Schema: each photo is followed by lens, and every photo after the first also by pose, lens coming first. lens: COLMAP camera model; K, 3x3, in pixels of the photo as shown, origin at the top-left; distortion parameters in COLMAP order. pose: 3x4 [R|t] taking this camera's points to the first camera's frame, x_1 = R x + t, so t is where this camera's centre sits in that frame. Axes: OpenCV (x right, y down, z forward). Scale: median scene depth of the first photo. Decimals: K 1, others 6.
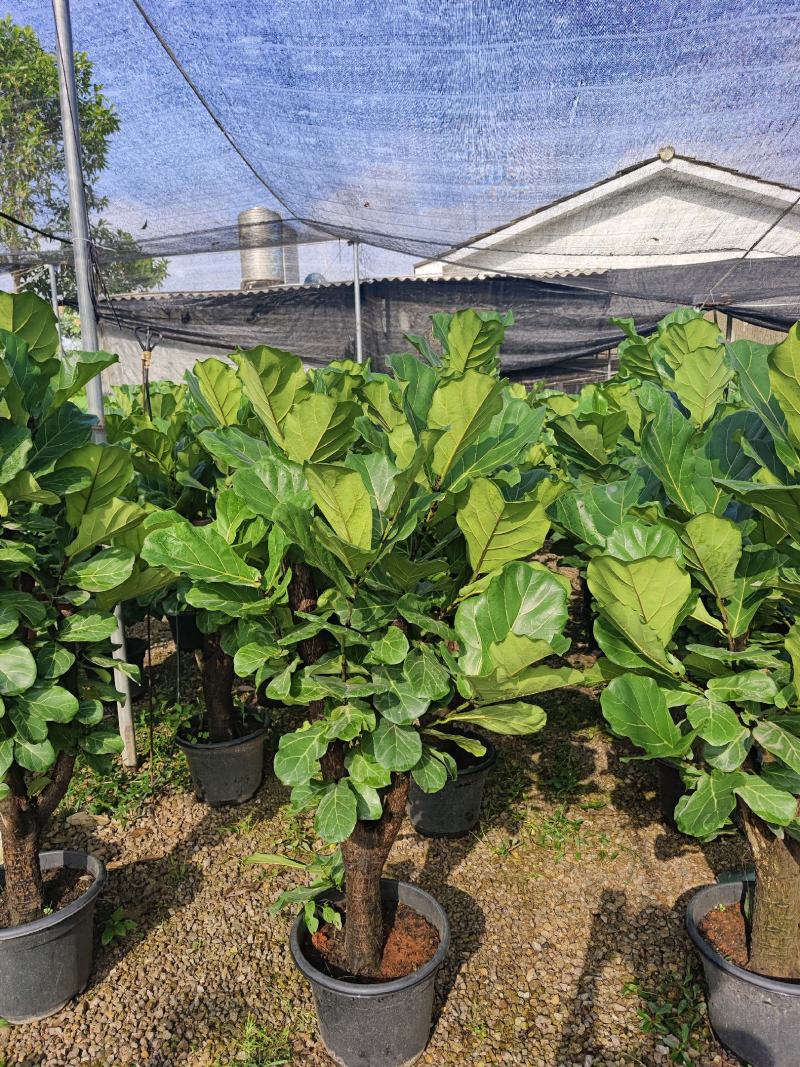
lens RADIAL K [[745.1, 0, 393.5], [0, 745.1, 536.9], [0, 0, 1]] dist [0.030155, -0.021318]
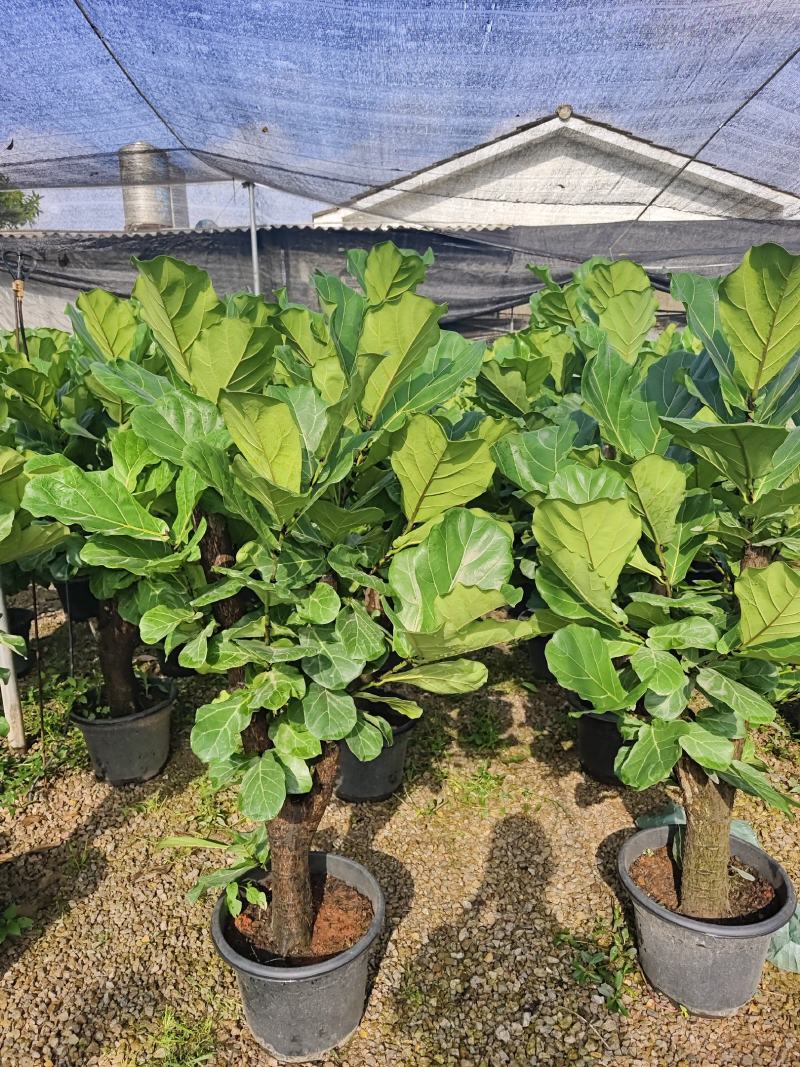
lens RADIAL K [[745.1, 0, 401.1], [0, 745.1, 540.8], [0, 0, 1]] dist [0.030155, -0.021318]
pose [[0.989757, -0.019026, 0.141487, -0.023513], [0.011254, 0.998394, 0.055529, 0.015088], [-0.142316, -0.053368, 0.988381, 0.069757]]
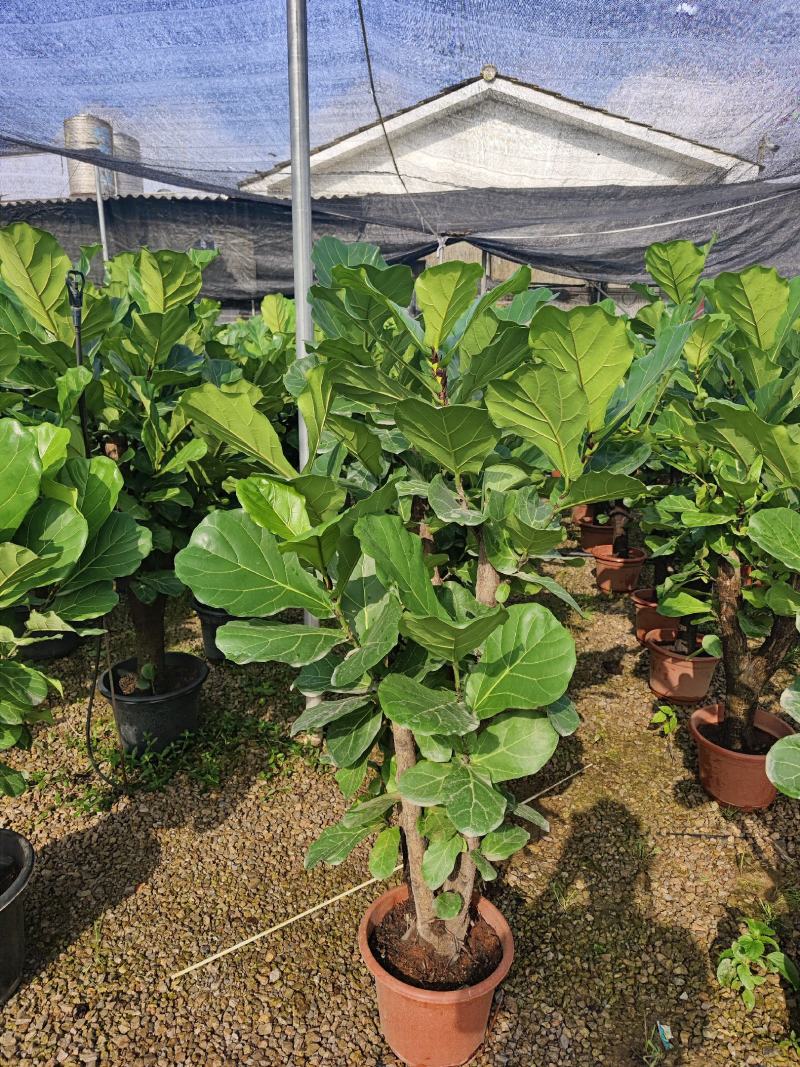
lens RADIAL K [[745.1, 0, 396.9], [0, 745.1, 532.7], [0, 0, 1]] dist [0.030155, -0.021318]
pose [[0.999532, 0.024281, 0.018621, 1.360404], [-0.025786, 0.996015, 0.085382, -0.006378], [-0.016474, -0.085822, 0.996174, -0.050720]]
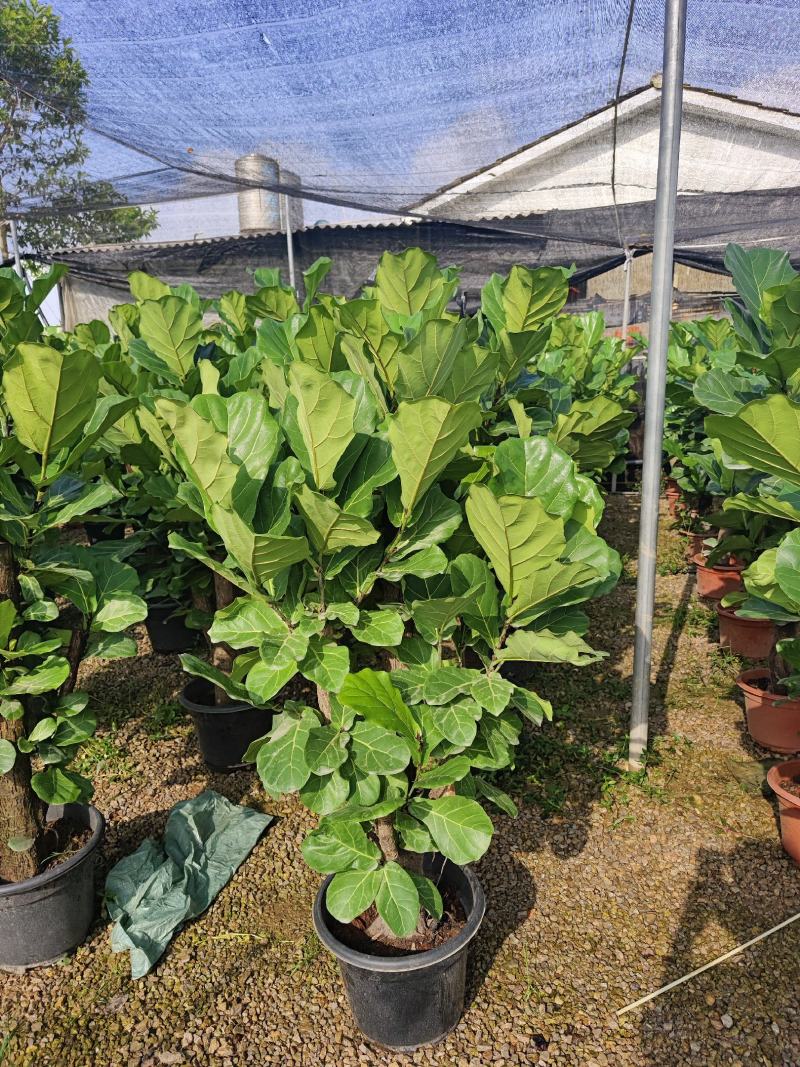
lens RADIAL K [[745.1, 0, 406.5], [0, 745.1, 541.6], [0, 0, 1]] dist [0.030155, -0.021318]
pose [[0.992582, 0.025496, -0.118870, 0.990700], [-0.016845, 0.997173, 0.073222, 0.004976], [0.120401, -0.070676, 0.990206, -0.045147]]
